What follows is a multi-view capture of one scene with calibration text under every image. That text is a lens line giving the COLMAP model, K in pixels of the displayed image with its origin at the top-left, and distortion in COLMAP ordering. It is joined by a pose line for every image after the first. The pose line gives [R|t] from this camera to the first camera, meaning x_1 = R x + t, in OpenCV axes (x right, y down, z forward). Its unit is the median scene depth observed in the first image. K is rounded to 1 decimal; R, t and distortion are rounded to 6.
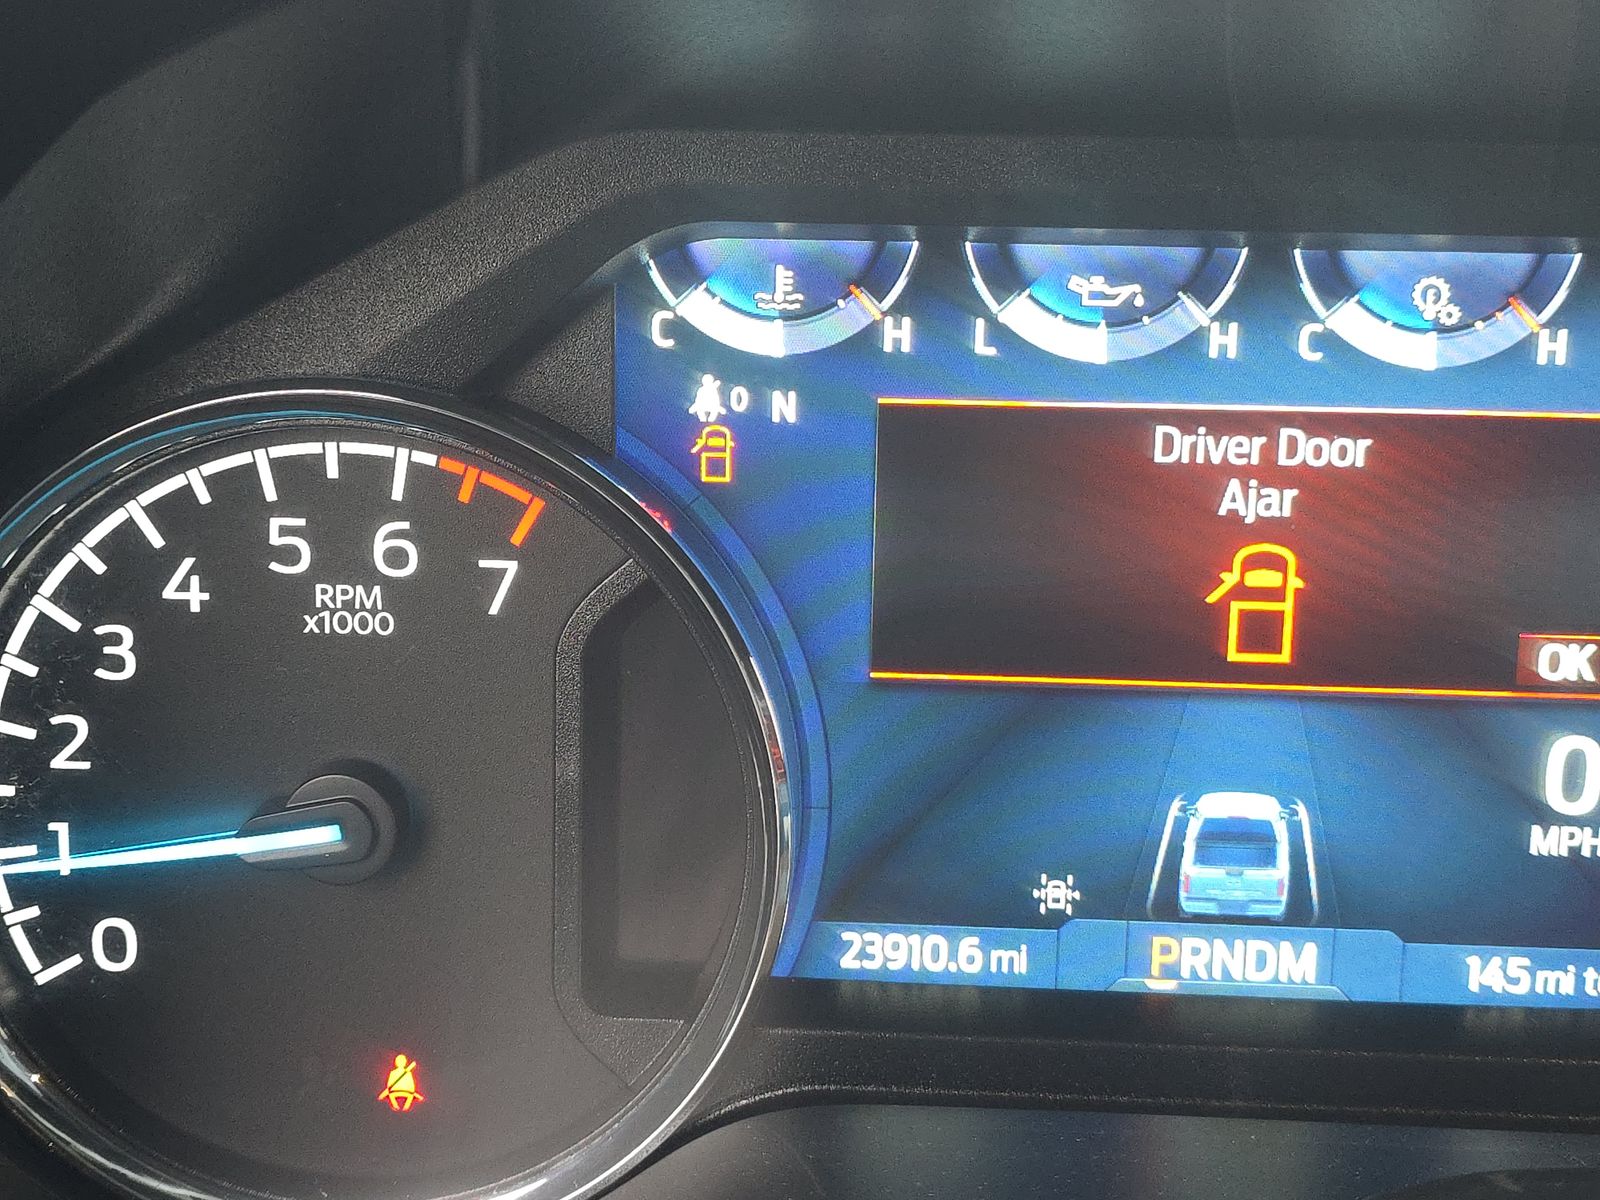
lens RADIAL K [[2104.6, 0, 801.7], [0, 2104.6, 600.7], [0, 0, 1]] dist [0.058661, 0.000000]
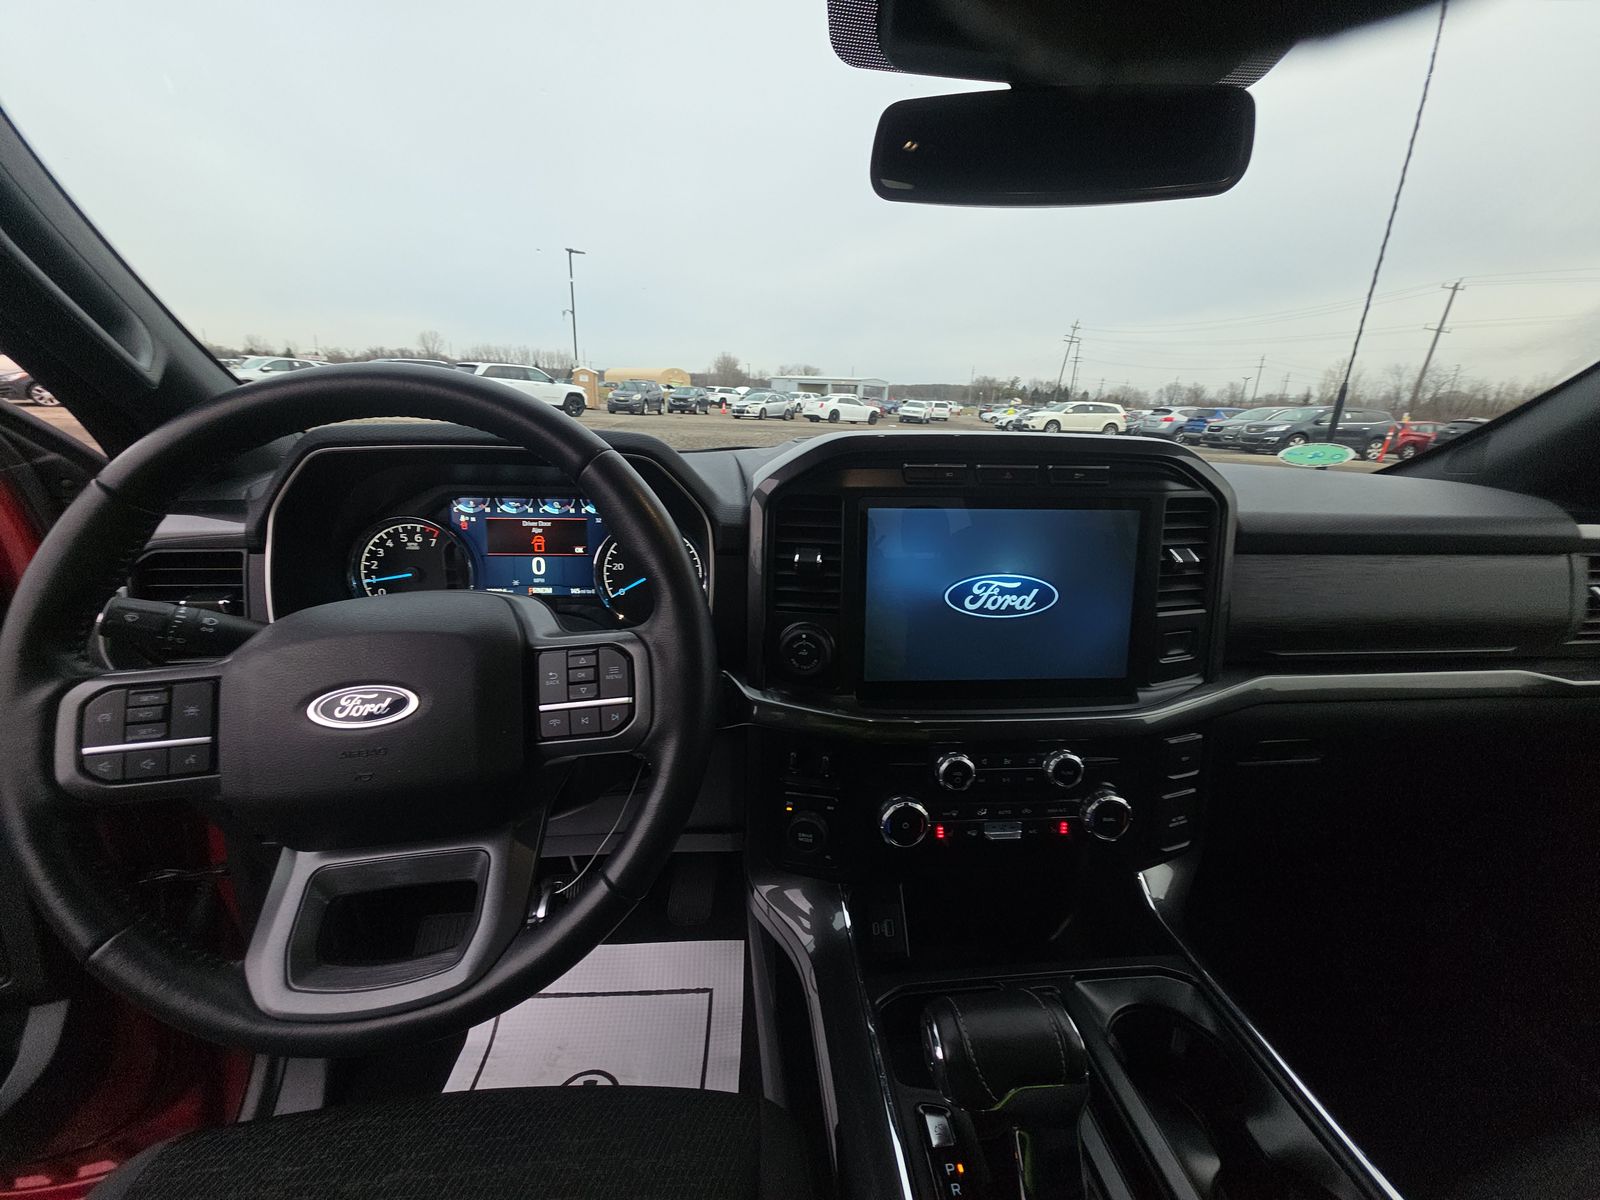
lens RADIAL K [[645.5, 0, 803.6], [0, 645.5, 594.4], [0, 0, 1]] dist [0.006532, -0.003654]
pose [[0.986321, -0.032649, 0.161572, 0.808879], [0.038016, 0.998820, -0.030238, 0.306795], [-0.160394, 0.035967, 0.986398, -1.559564]]
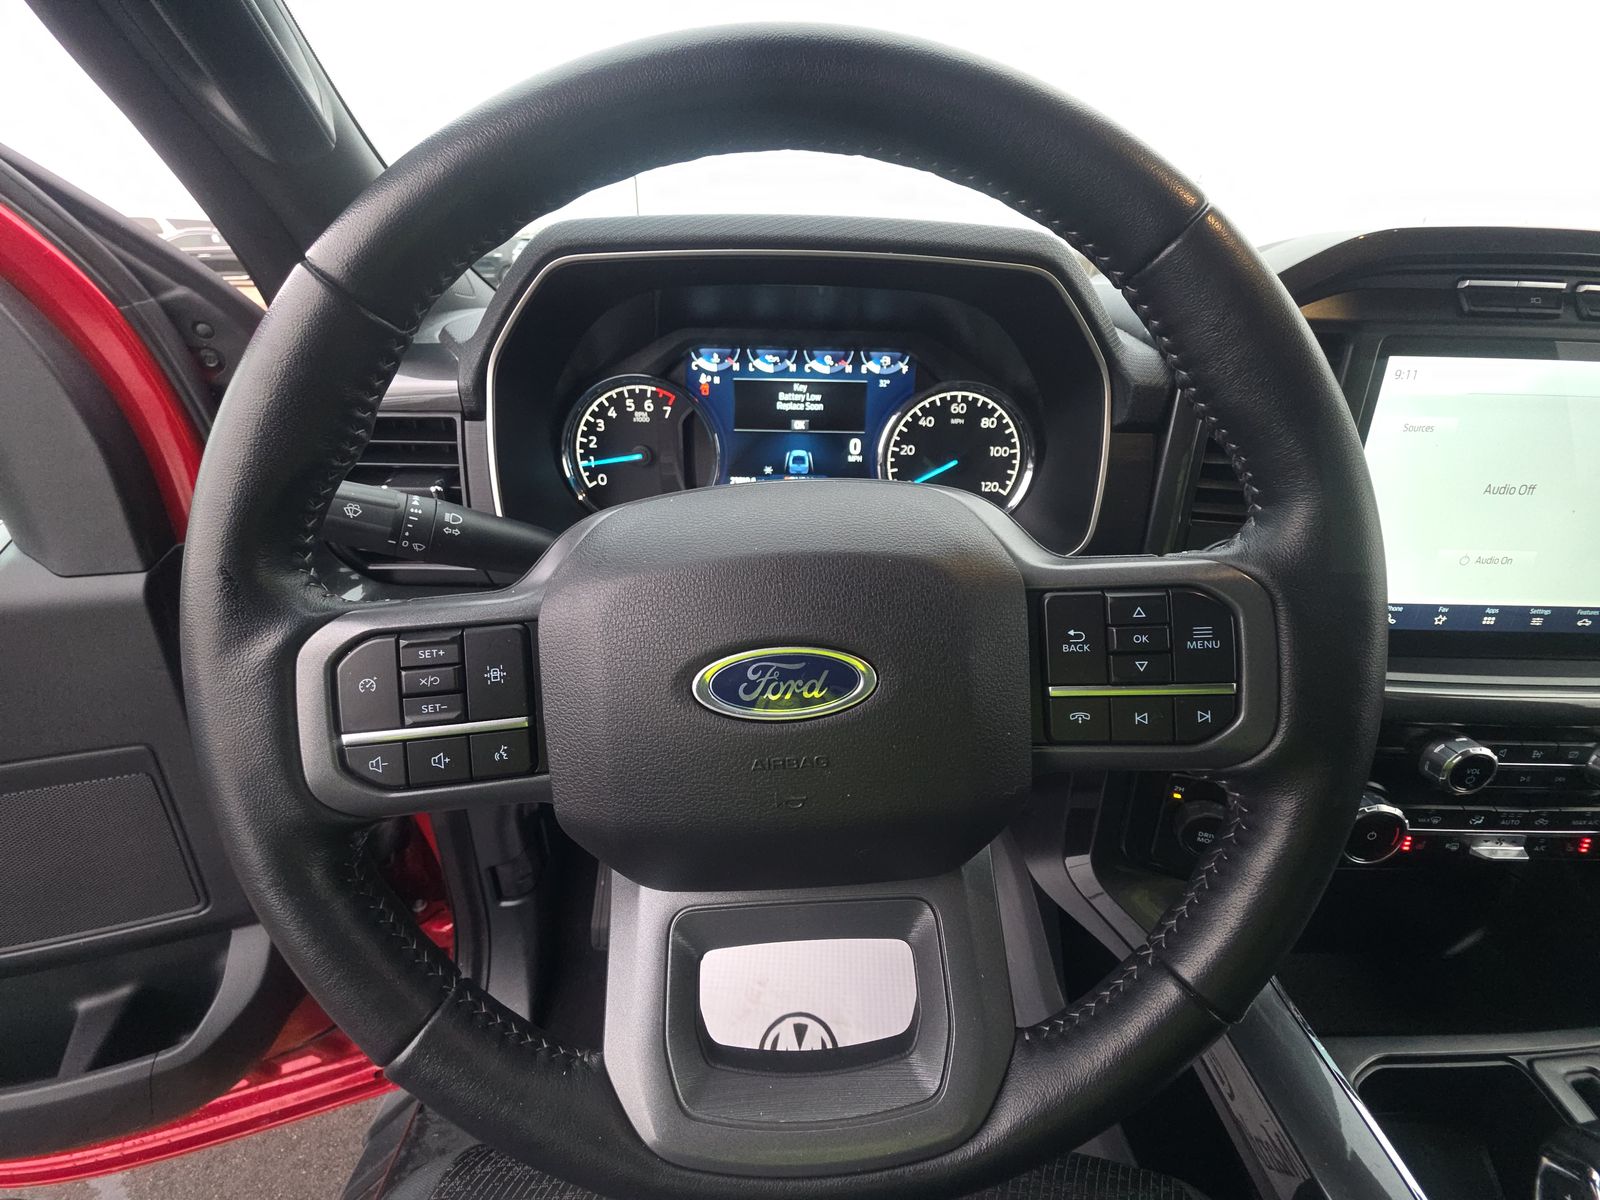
lens RADIAL K [[645.5, 0, 798.1], [0, 645.5, 601.6], [0, 0, 1]] dist [0.006532, -0.003654]
pose [[0.997975, -0.022549, 0.059477, 0.094190], [0.014159, 0.990348, 0.137877, 0.263955], [-0.062012, -0.136755, 0.988662, -0.823360]]
